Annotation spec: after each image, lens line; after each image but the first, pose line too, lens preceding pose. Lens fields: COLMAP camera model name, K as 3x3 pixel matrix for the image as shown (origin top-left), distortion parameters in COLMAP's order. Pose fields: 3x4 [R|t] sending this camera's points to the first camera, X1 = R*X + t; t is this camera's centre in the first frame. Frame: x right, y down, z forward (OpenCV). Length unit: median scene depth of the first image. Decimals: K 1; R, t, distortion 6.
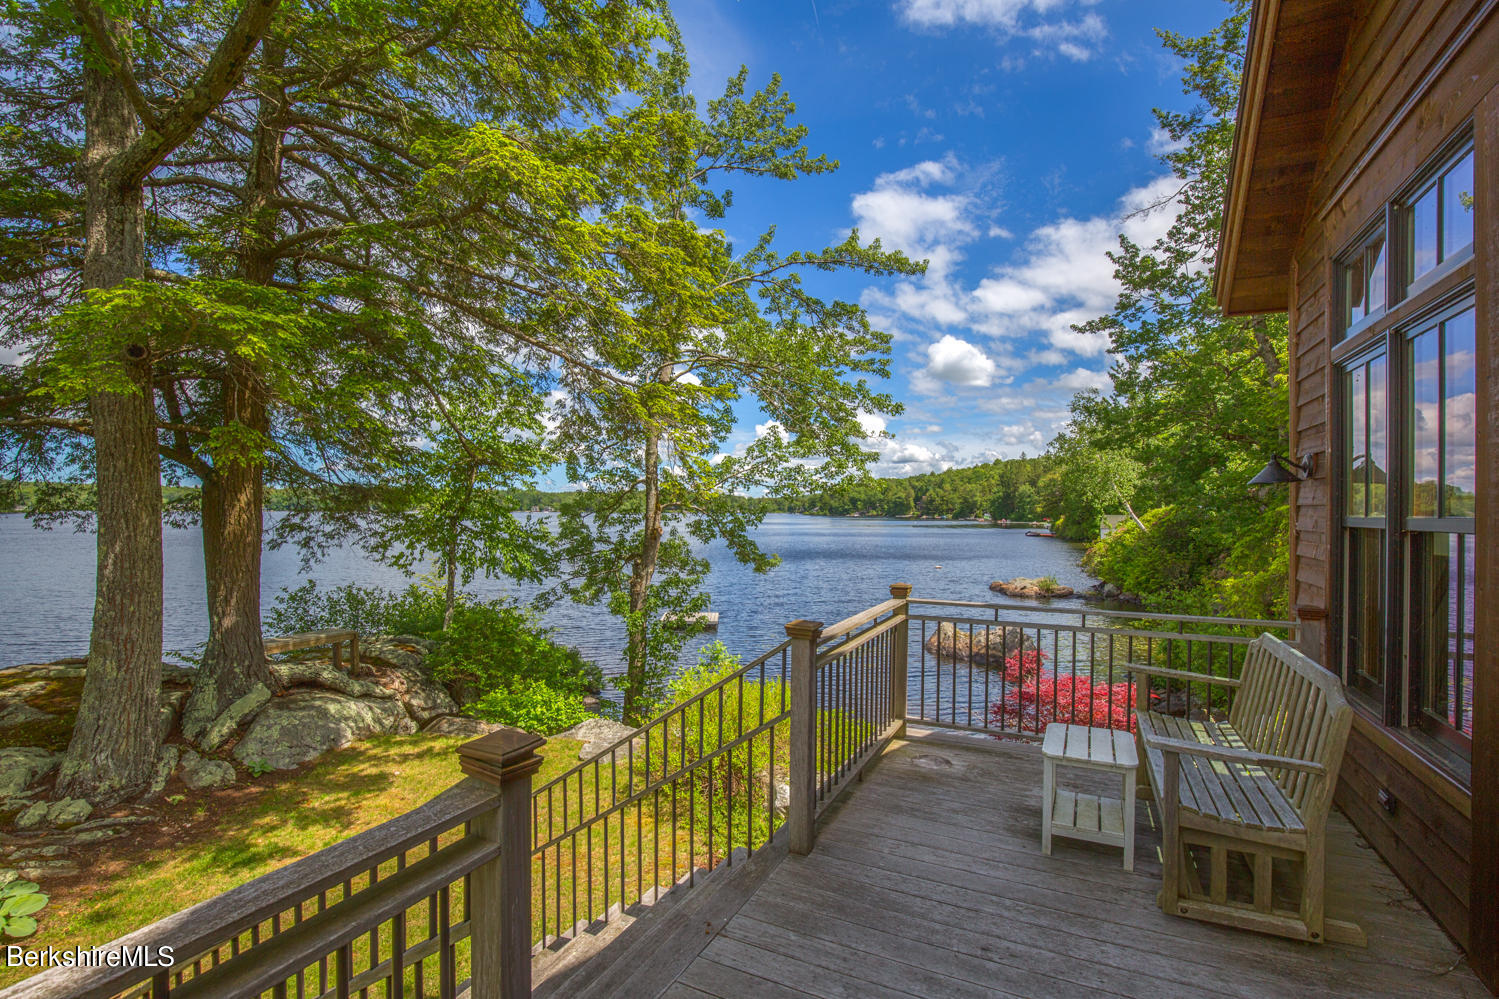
lens RADIAL K [[696.1, 0, 756.1], [0, 696.1, 506.7], [0, 0, 1]] dist [-0.039931, 0.007605]
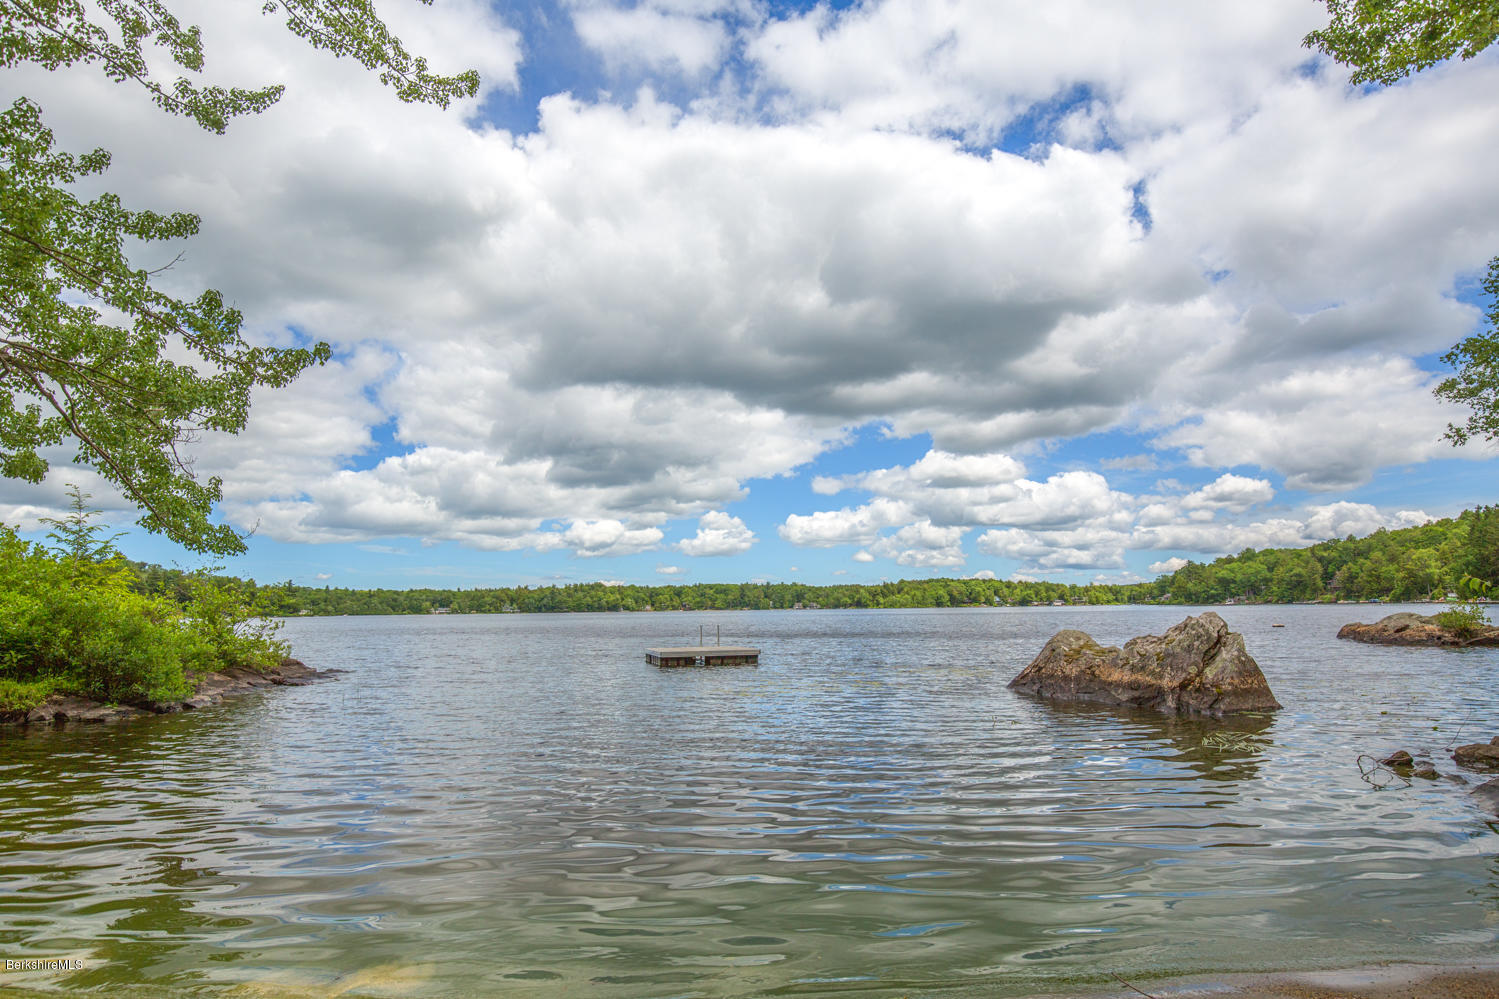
lens RADIAL K [[861.2, 0, 756.2], [0, 861.2, 494.1], [0, 0, 1]] dist [-0.005897, -0.000367]
pose [[0.933779, -0.068705, -0.351194, 0.436375], [0.023726, 0.991124, -0.130809, 0.226876], [0.357064, 0.113814, 0.927120, 0.625941]]
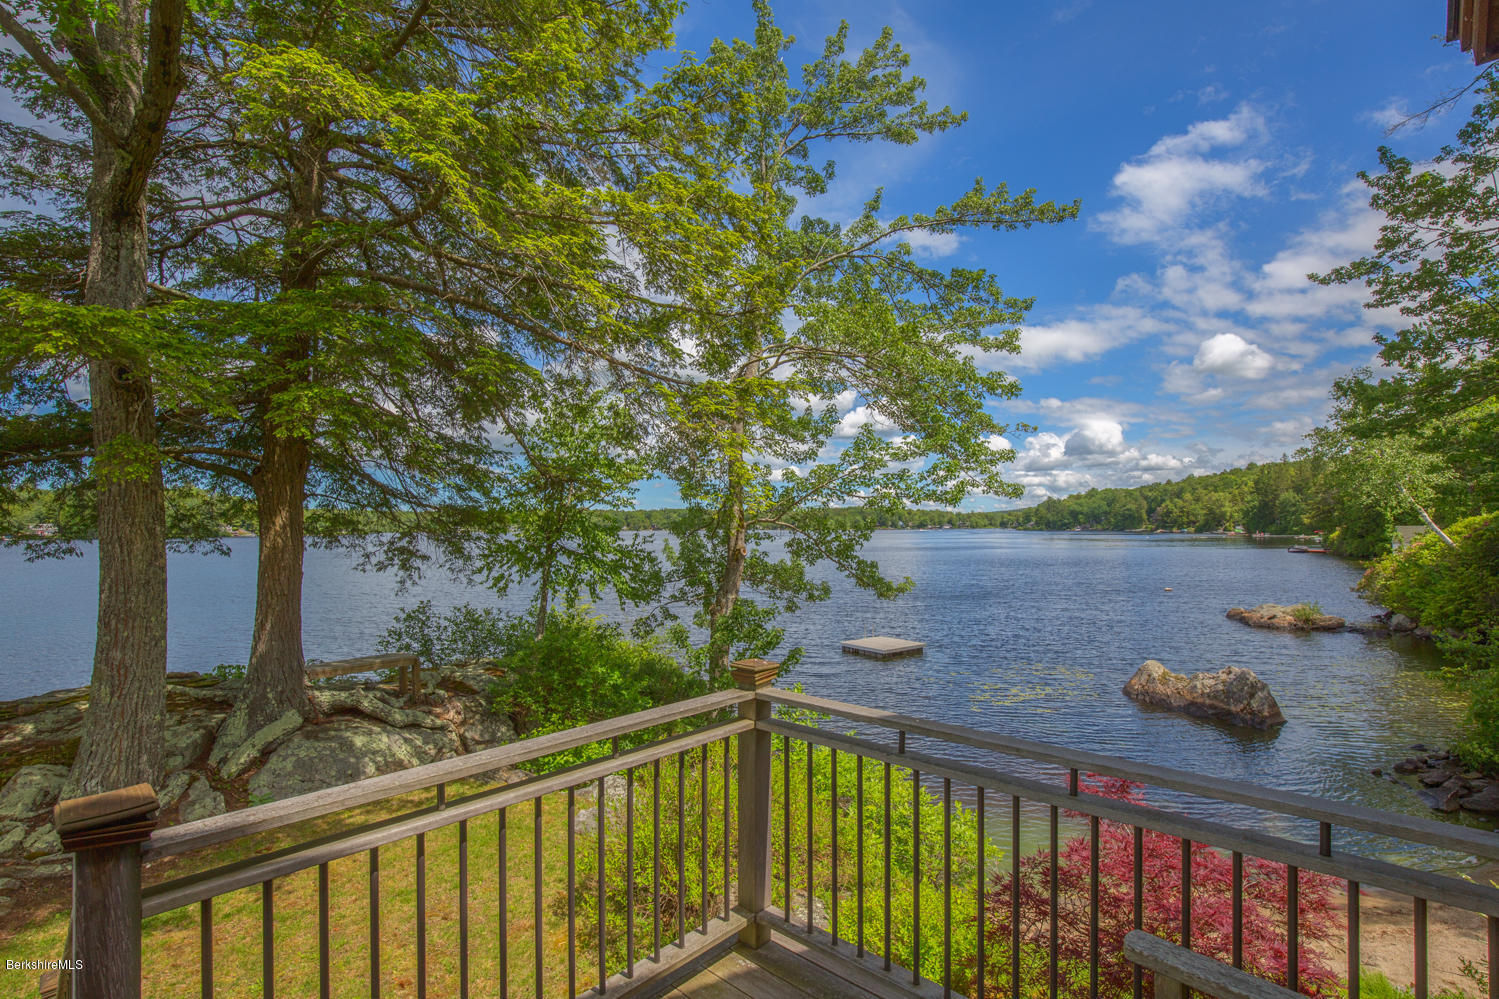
lens RADIAL K [[696.1, 0, 751.5], [0, 696.1, 505.3], [0, 0, 1]] dist [-0.039931, 0.007605]
pose [[0.955175, -0.022270, -0.295202, 0.102820], [0.014282, 0.999472, -0.029189, 0.001743], [0.295696, 0.023664, 0.954989, 0.132411]]
